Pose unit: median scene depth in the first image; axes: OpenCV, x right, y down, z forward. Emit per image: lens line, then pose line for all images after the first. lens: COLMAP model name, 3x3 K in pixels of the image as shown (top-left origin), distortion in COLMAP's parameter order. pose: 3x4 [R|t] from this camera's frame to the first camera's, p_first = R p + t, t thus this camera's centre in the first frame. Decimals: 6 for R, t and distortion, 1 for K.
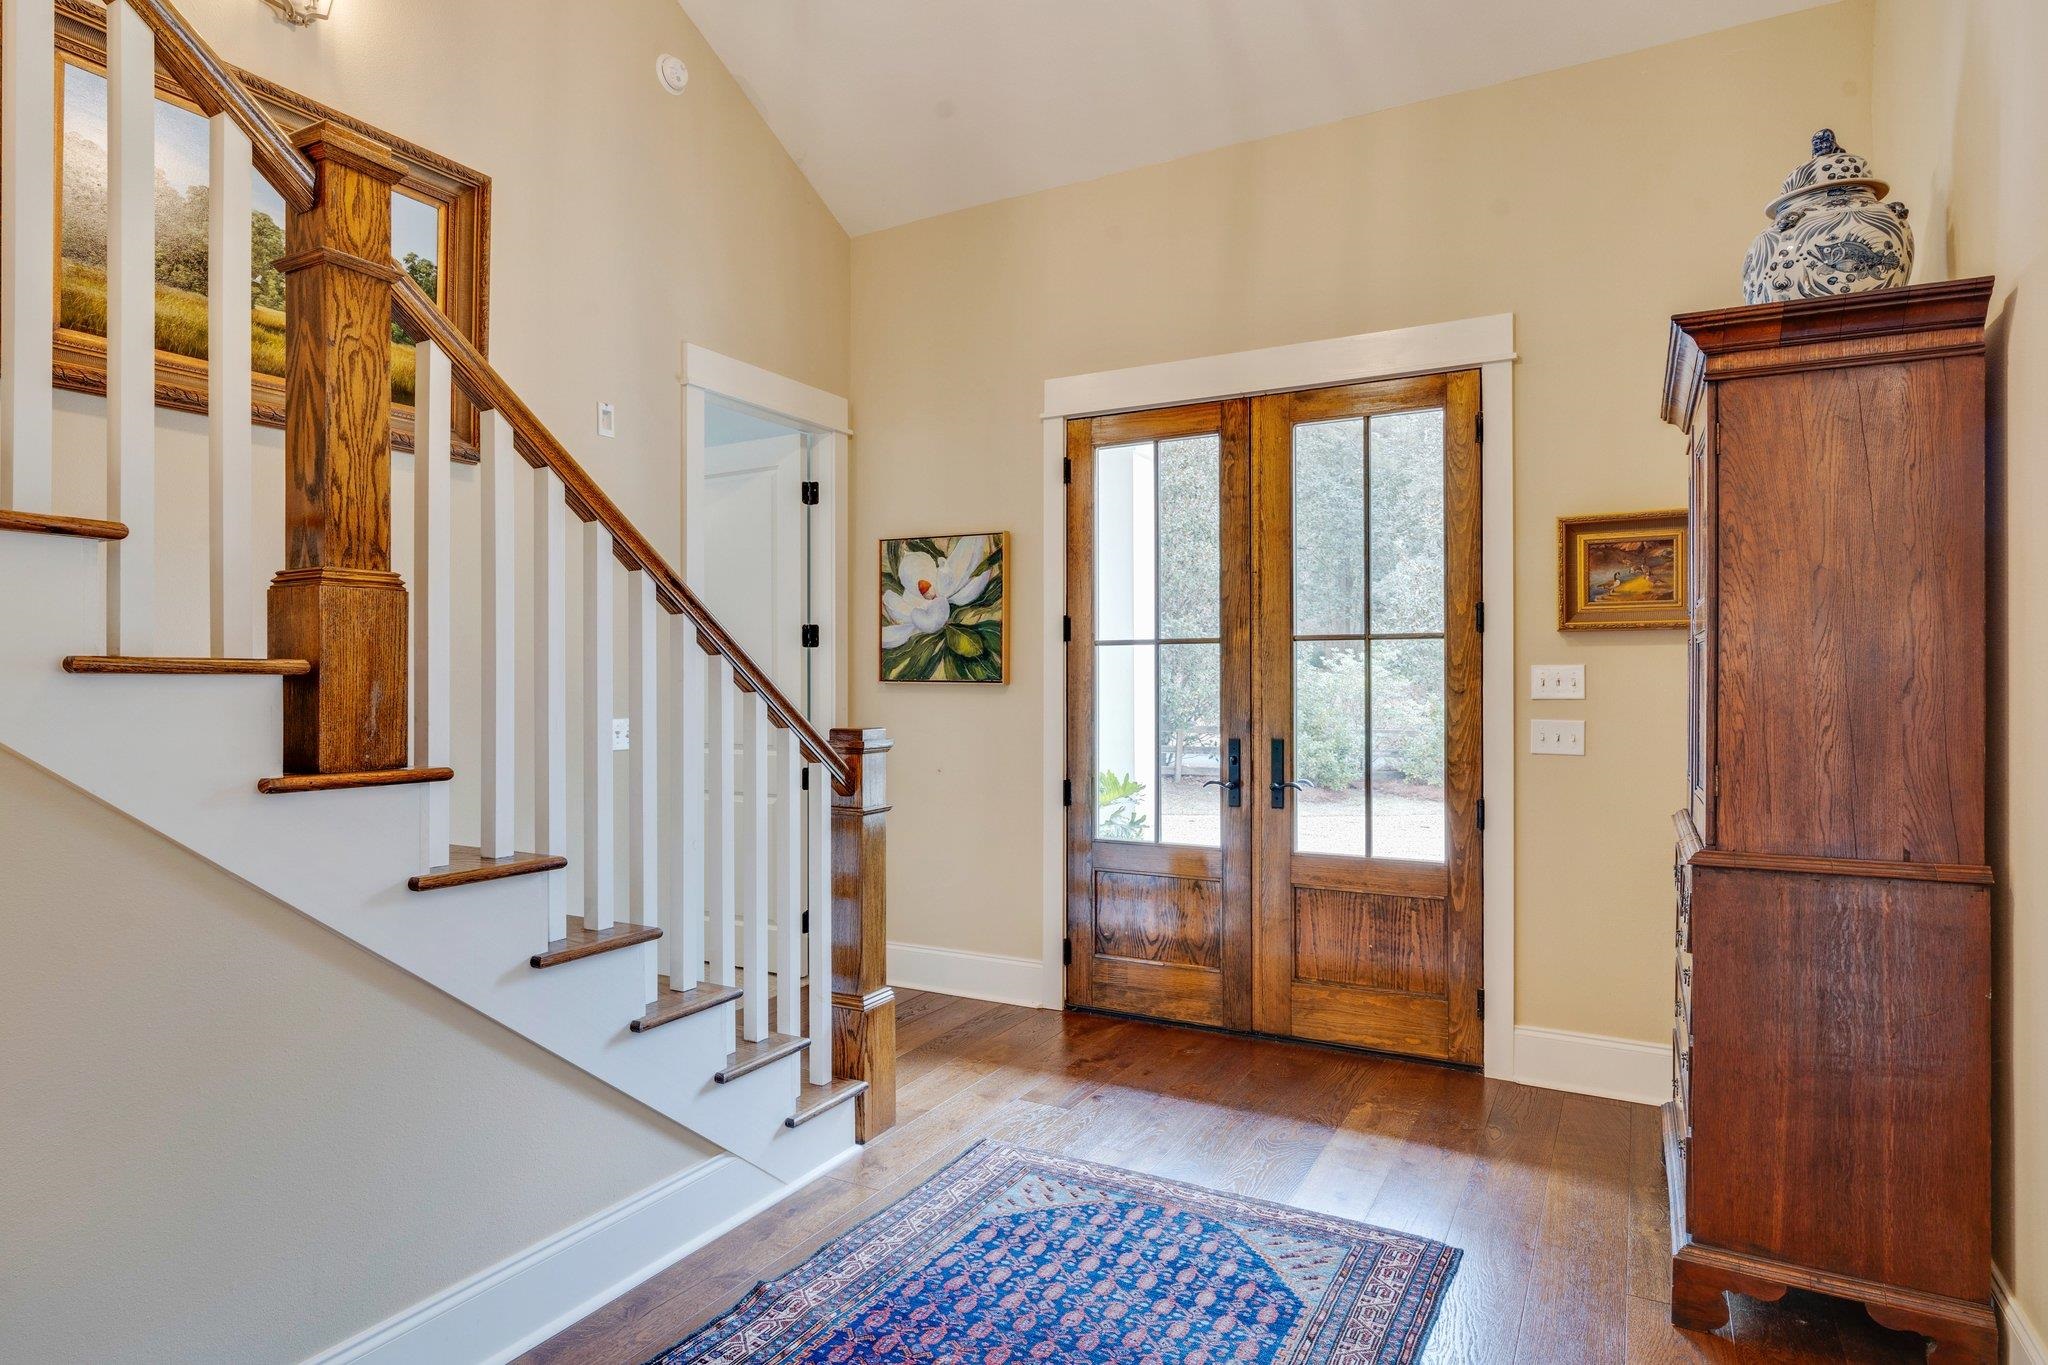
lens RADIAL K [[1129.3, 0, 1015.6], [0, 1129.3, 670.6], [0, 0, 1]] dist [-0.005032, 0.003587]
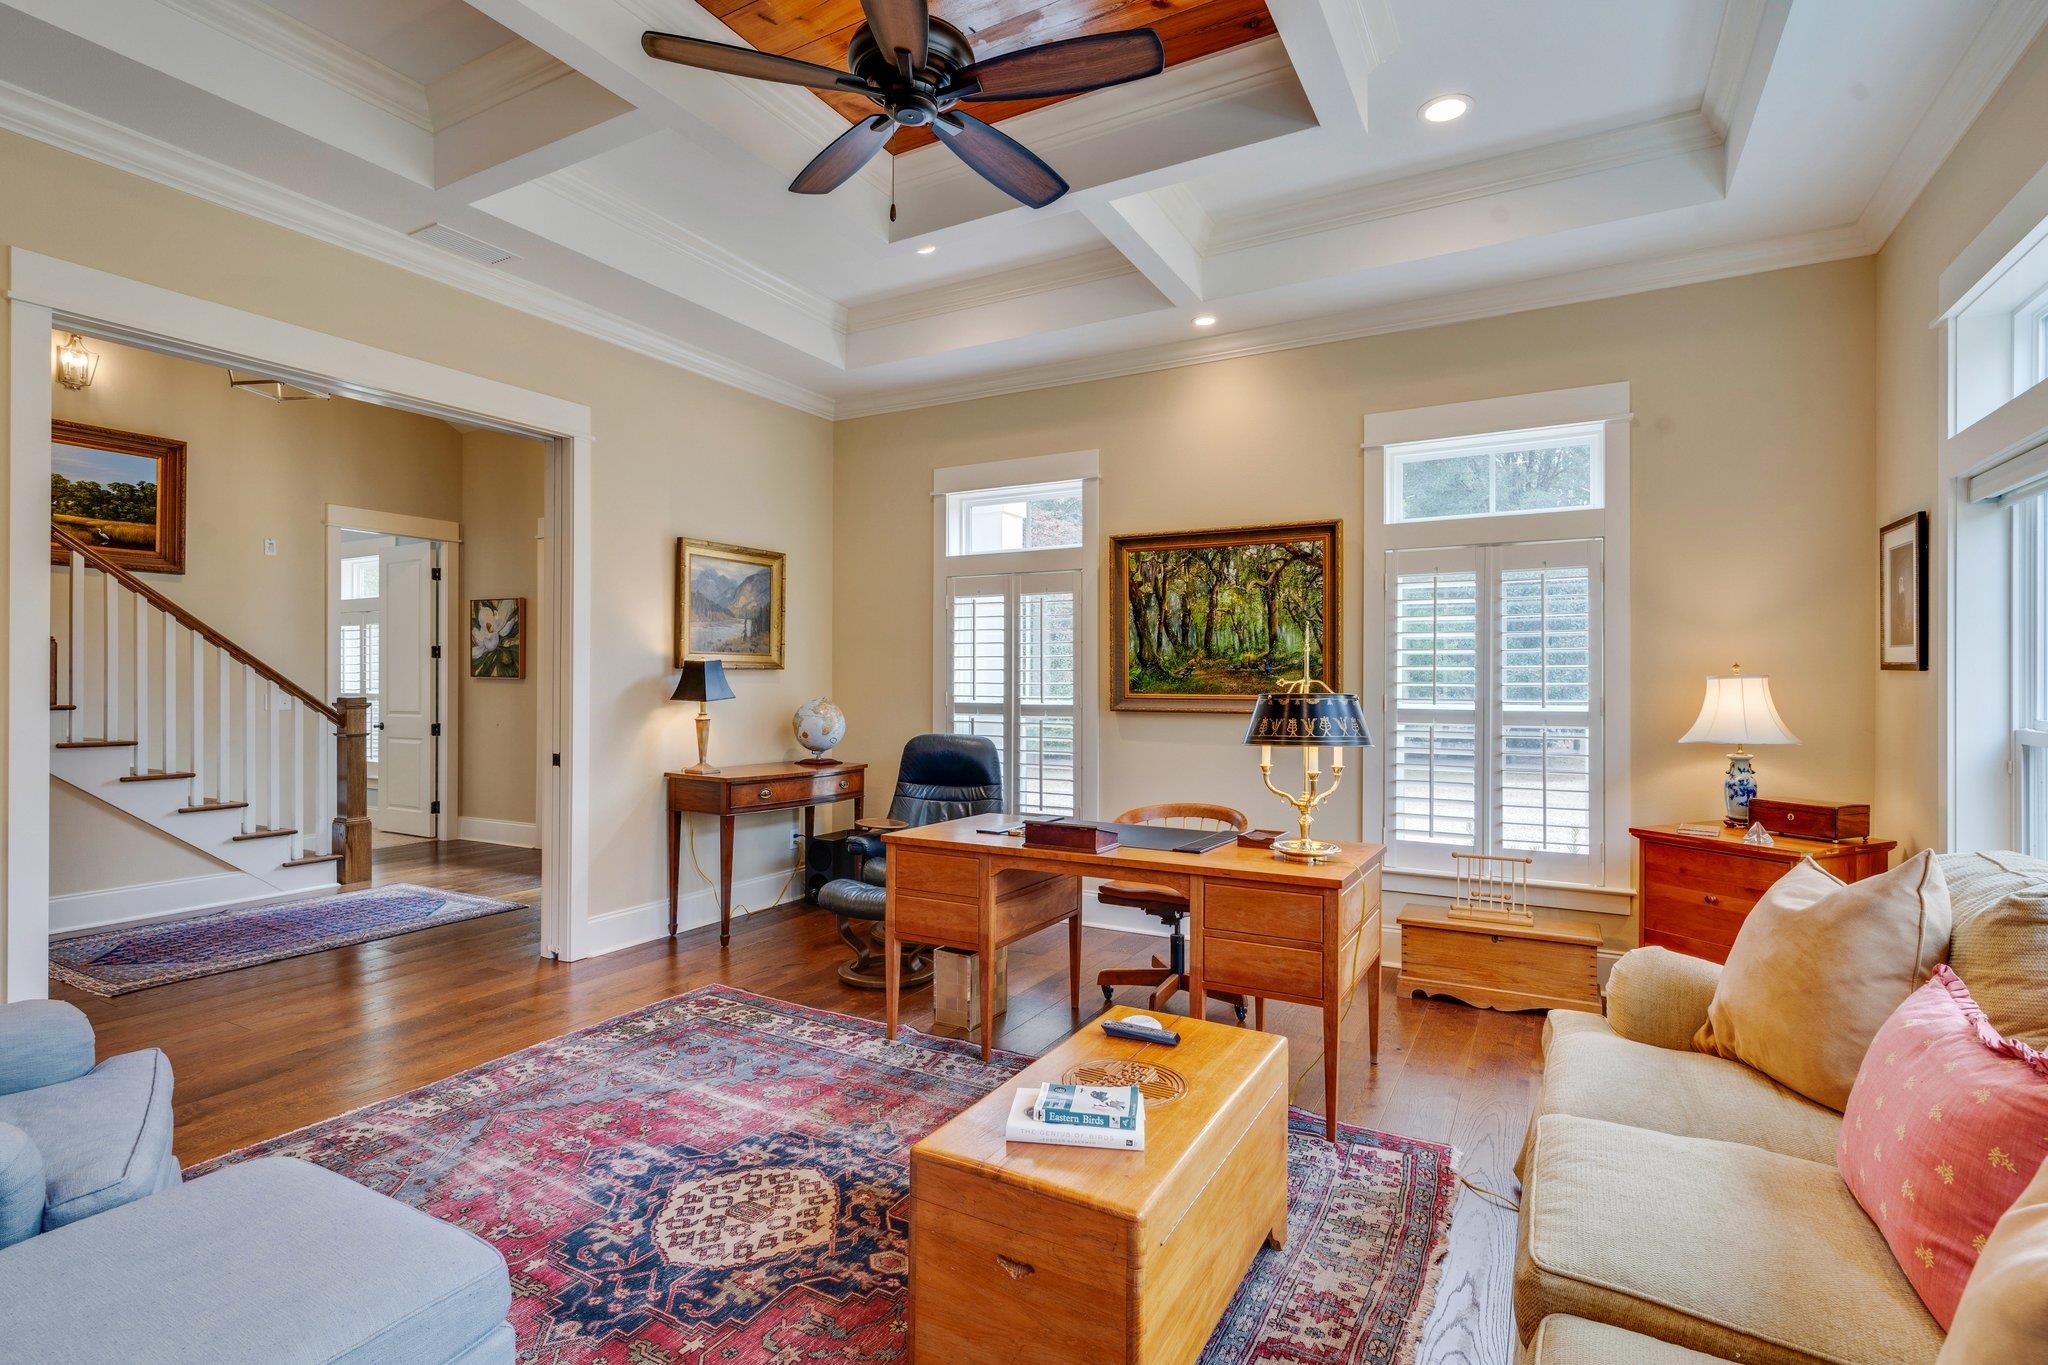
lens RADIAL K [[980.9, 0, 1021.5], [0, 980.9, 679.8], [0, 0, 1]] dist [0.001714, 0.000421]
pose [[0.999960, 0.007211, 0.005202, 0.918102], [-0.007271, 0.999905, 0.011718, -0.012955], [-0.005117, -0.011755, 0.999918, -0.727906]]
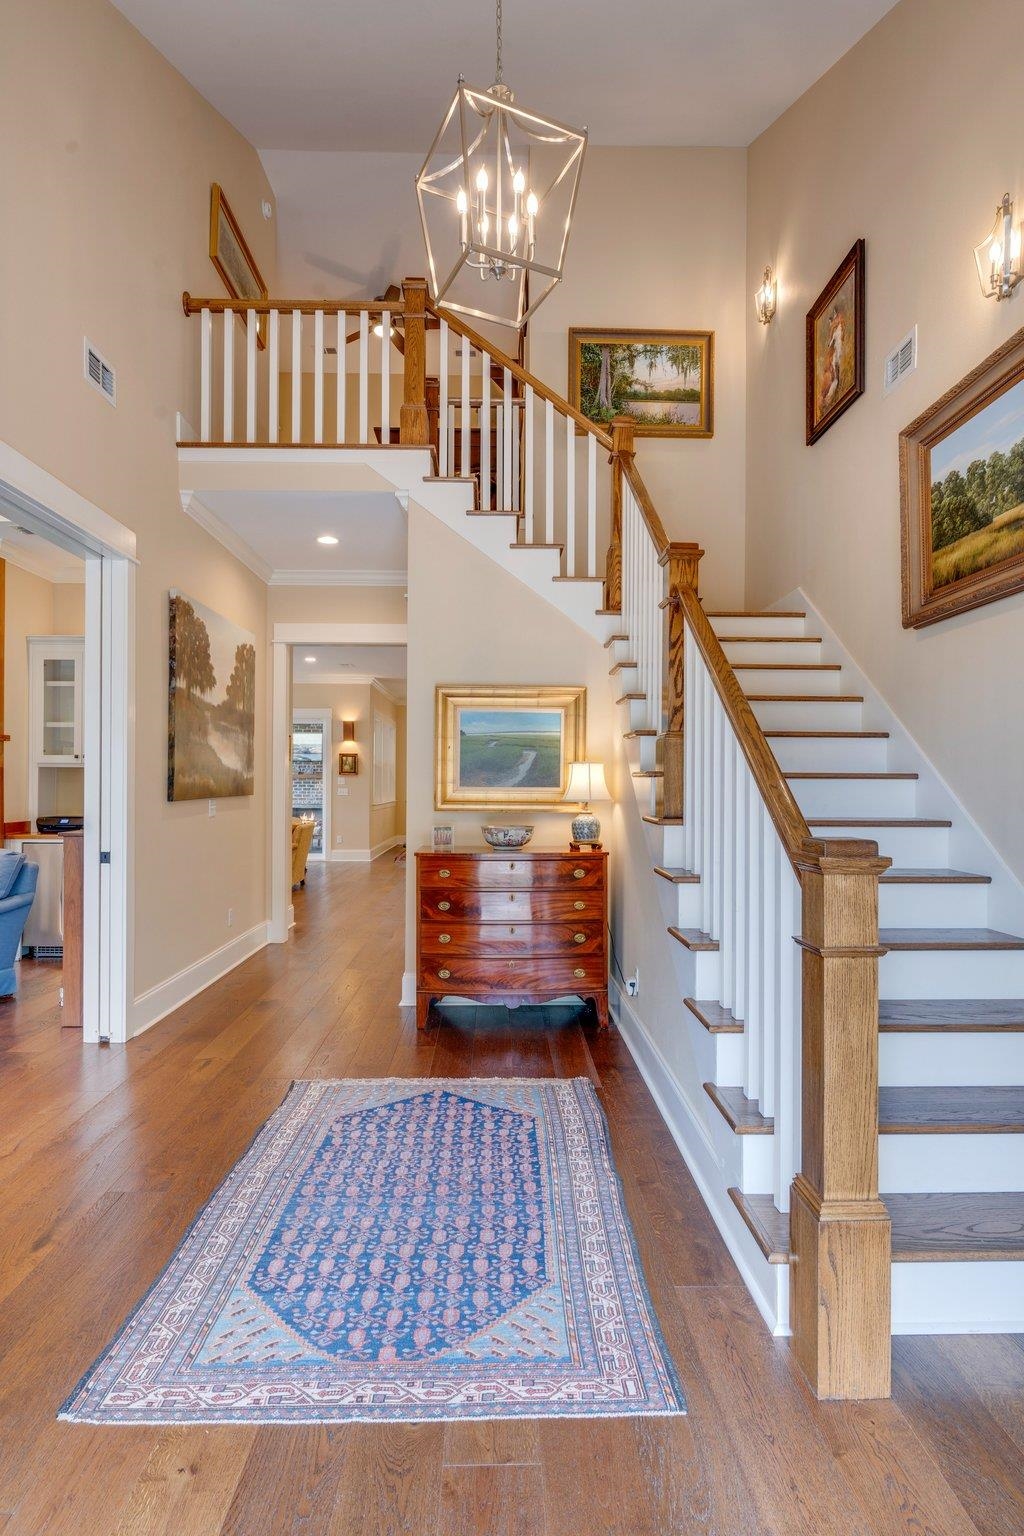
lens RADIAL K [[796.3, 0, 516.5], [0, 796.3, 769.6], [0, 0, 1]] dist [0.003692, 0.000317]
pose [[-0.859902, -0.009021, -0.510379, 0.256099], [0.003182, 0.999730, -0.023032, 0.012320], [0.510449, -0.021429, -0.859641, 1.082201]]
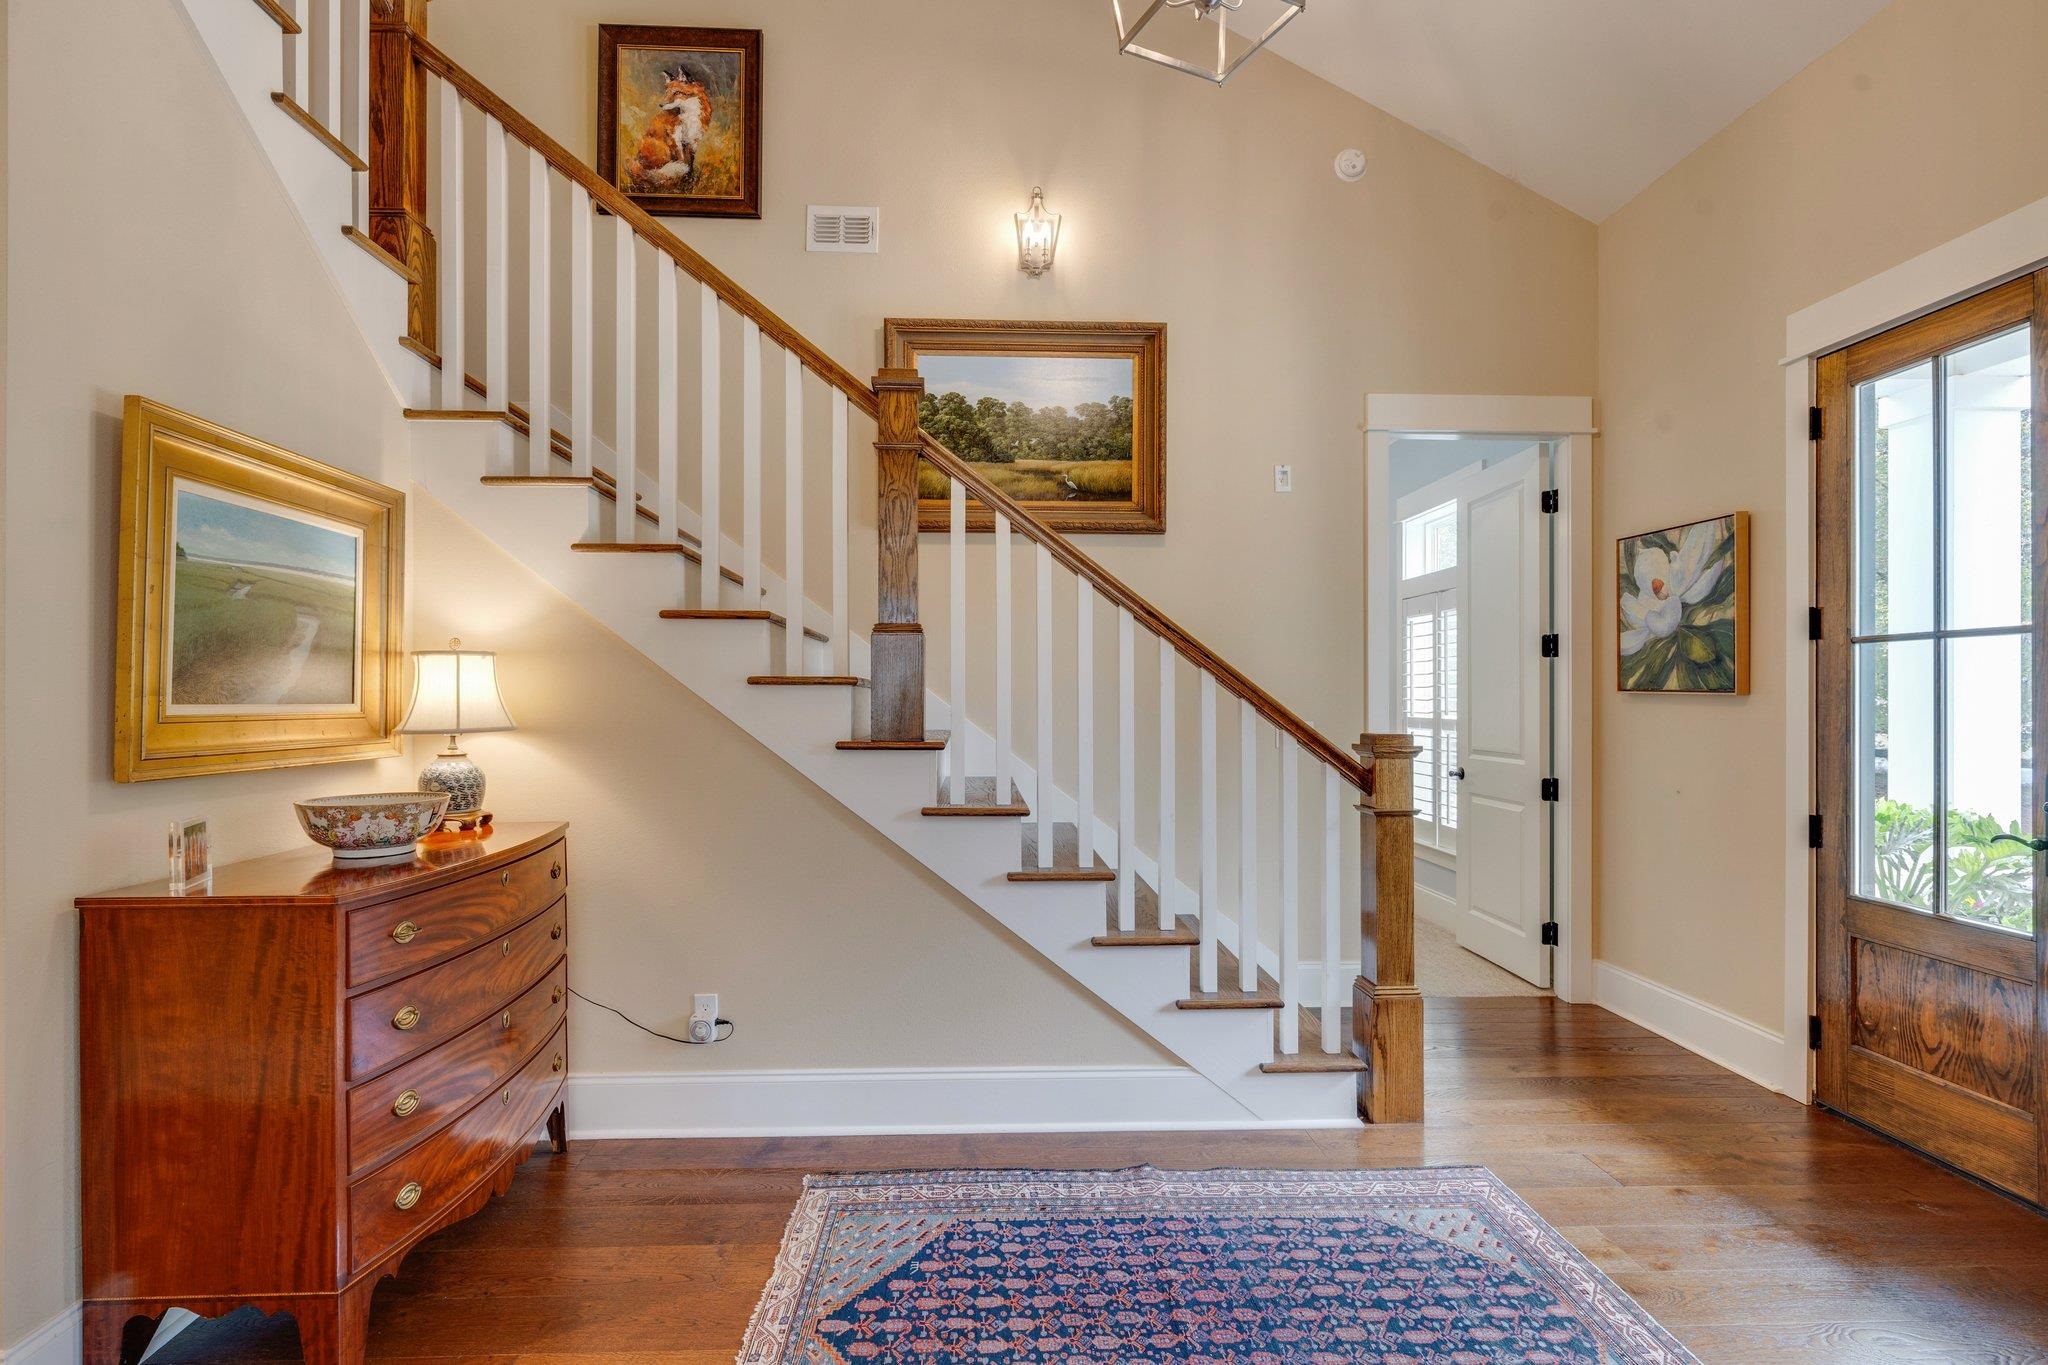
lens RADIAL K [[980.9, 0, 1009.2], [0, 980.9, 694.2], [0, 0, 1]] dist [0.001714, 0.000421]
pose [[0.518025, 0.000590, -0.855365, 0.371189], [0.006878, 0.999965, 0.004854, 0.005178], [0.855338, -0.008397, 0.518002, 0.176423]]
